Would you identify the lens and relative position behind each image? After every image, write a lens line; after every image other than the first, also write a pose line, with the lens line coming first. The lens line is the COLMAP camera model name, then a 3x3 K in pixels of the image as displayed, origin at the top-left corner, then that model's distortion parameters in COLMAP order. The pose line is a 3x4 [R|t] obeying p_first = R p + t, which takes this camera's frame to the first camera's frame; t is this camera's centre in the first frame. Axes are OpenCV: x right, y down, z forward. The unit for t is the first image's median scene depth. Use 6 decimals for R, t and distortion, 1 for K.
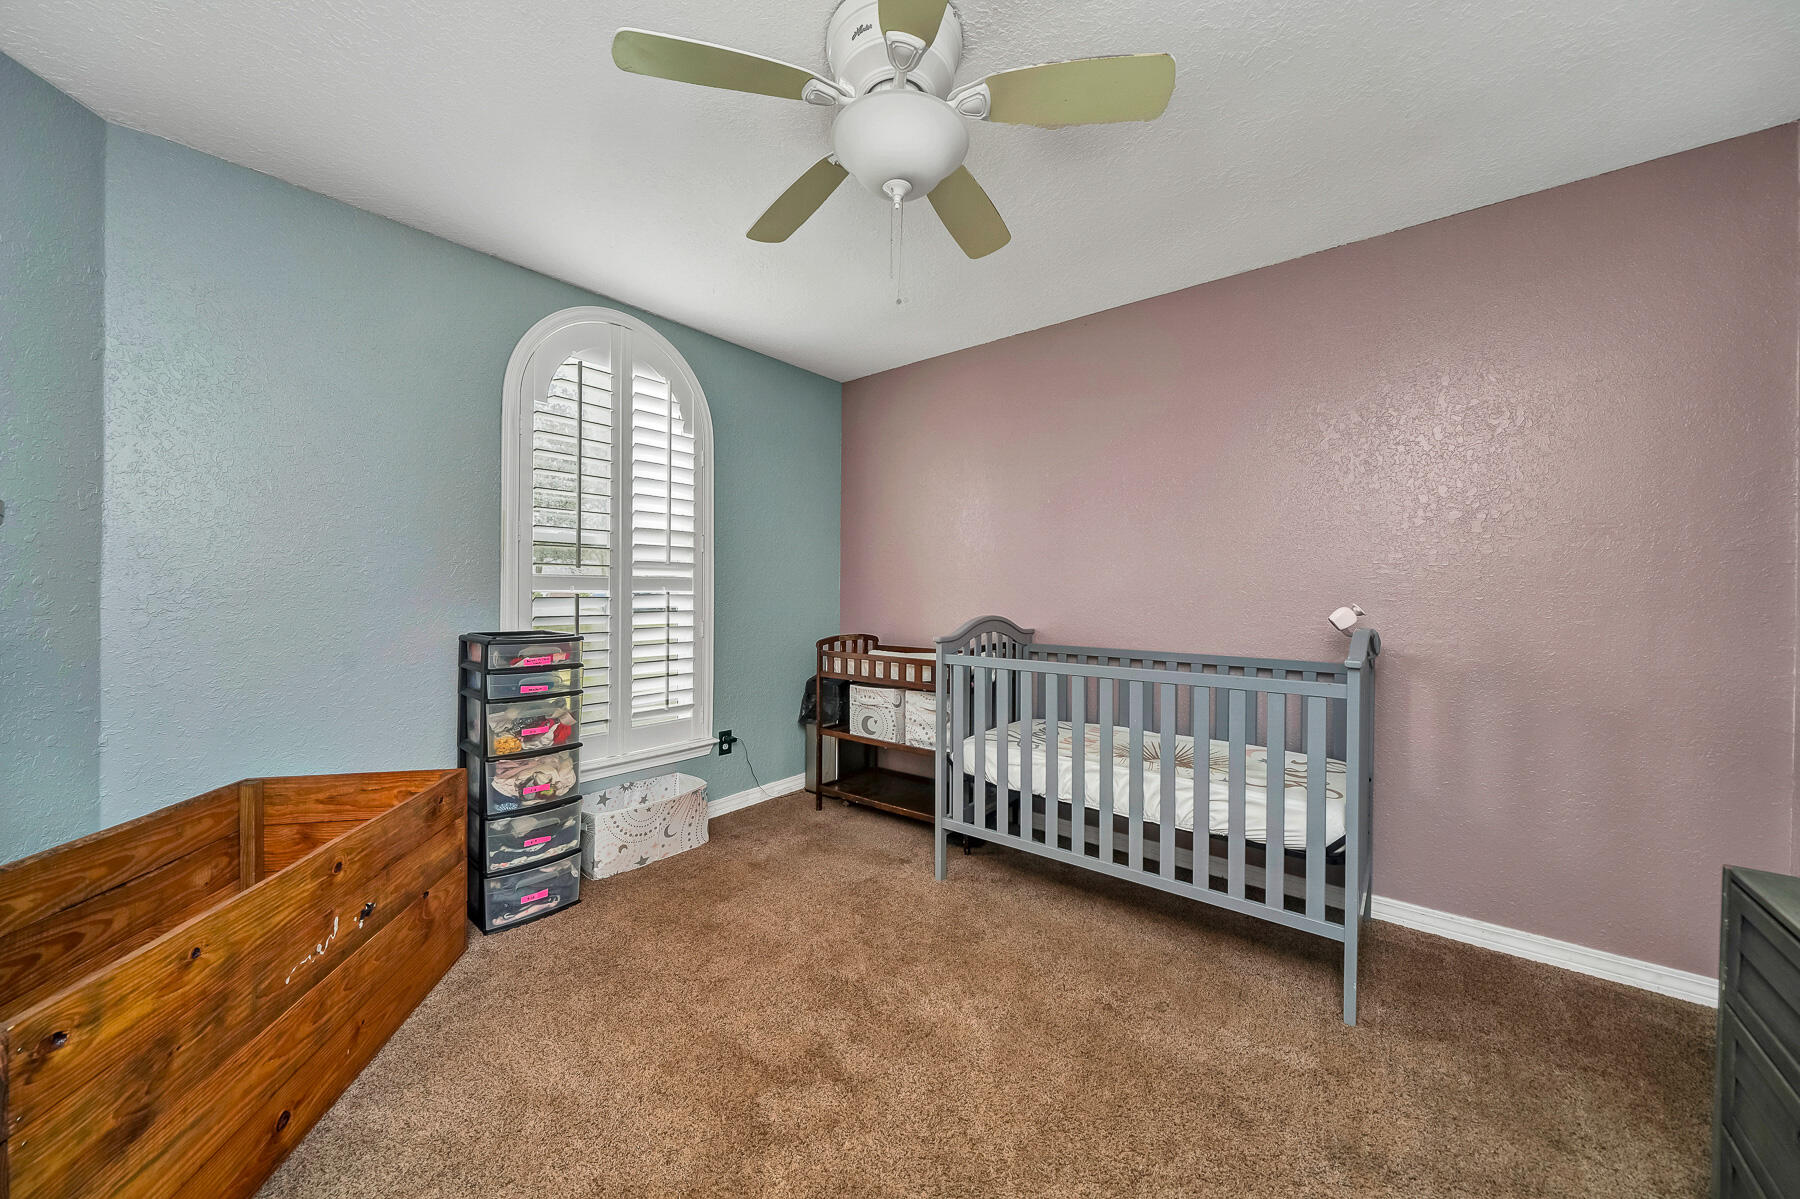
lens RADIAL K [[627.6, 0, 900.0], [0, 627.6, 599.5], [0, 0, 1]] dist [-0.011583, -0.000001]
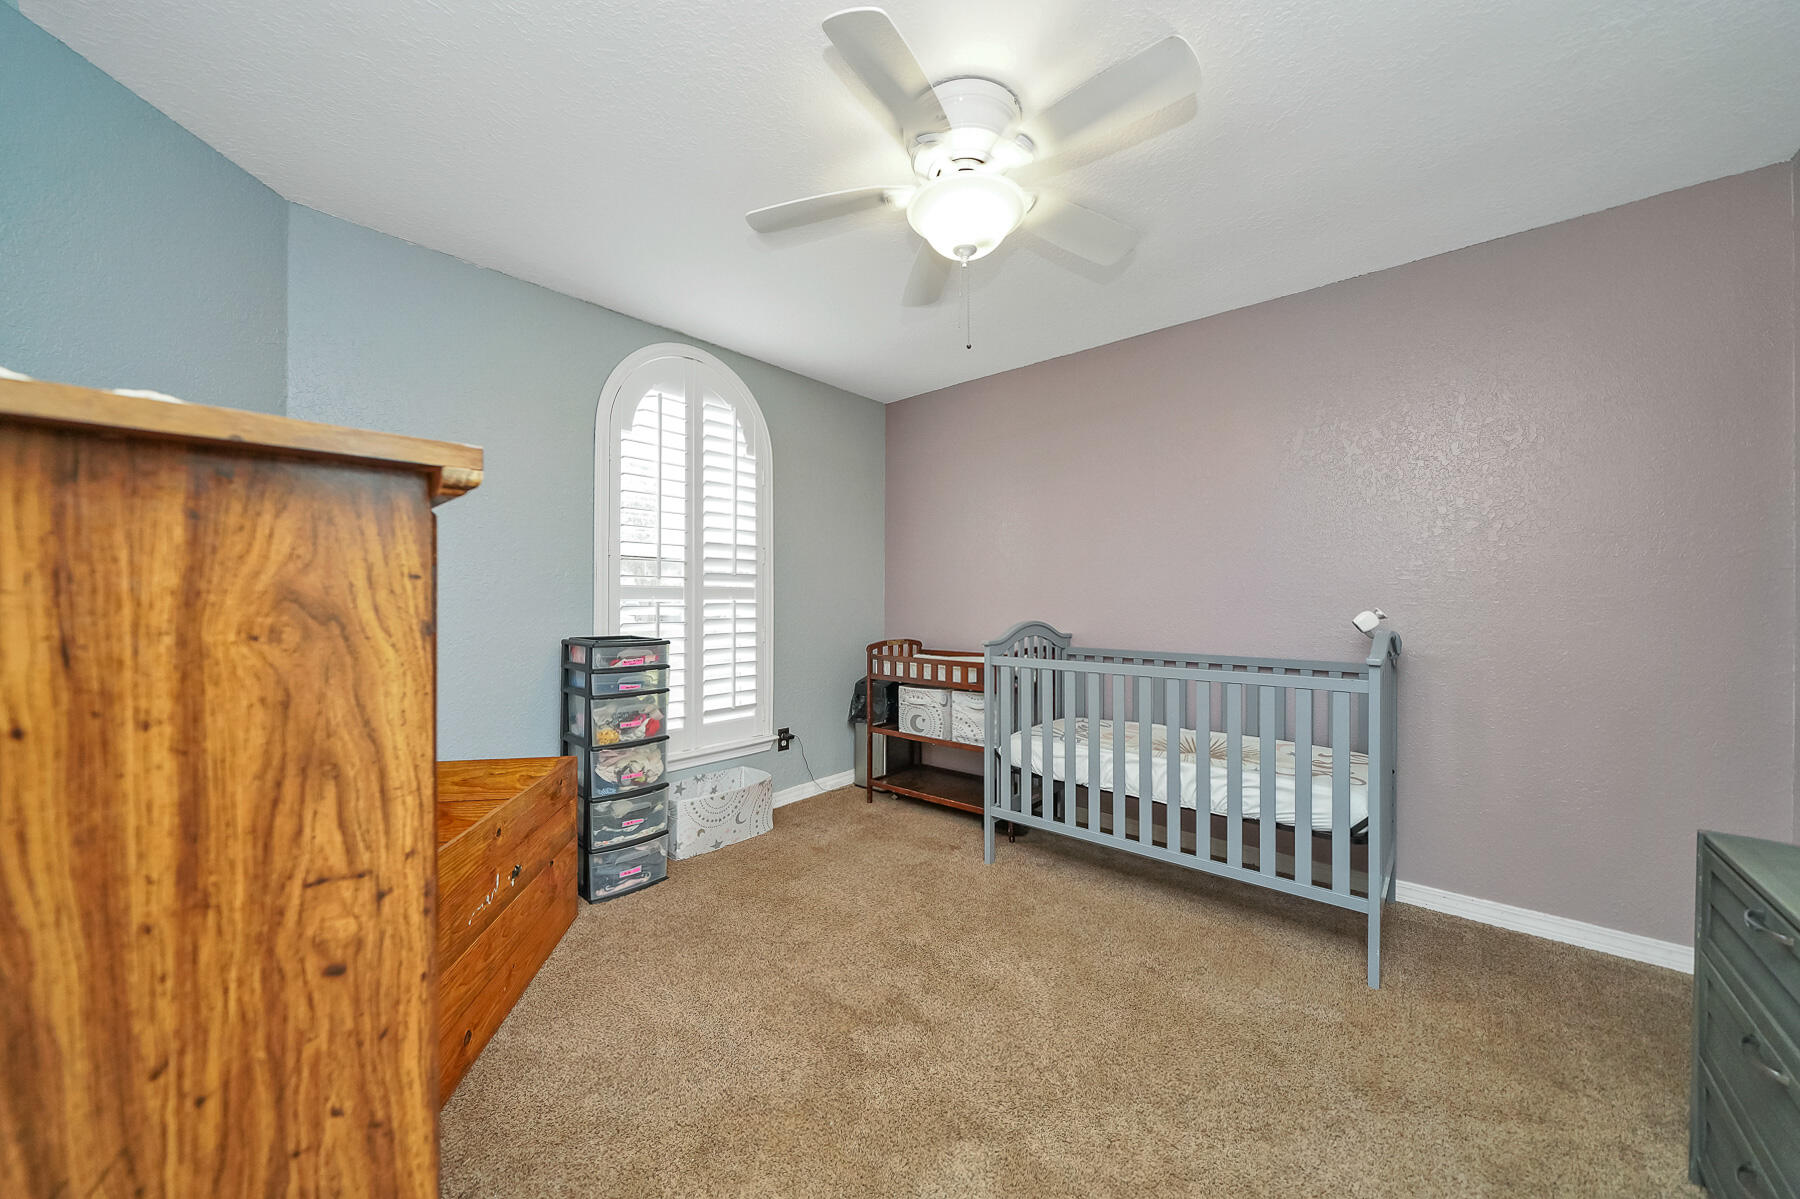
lens RADIAL K [[619.3, 0, 899.8], [0, 619.3, 604.7], [0, 0, 1]] dist [-0.012787, 0.000104]
pose [[0.999235, -0.005150, -0.038758, -0.057521], [0.004965, 0.999976, -0.004884, 0.002563], [0.038782, 0.004688, 0.999237, -0.098358]]
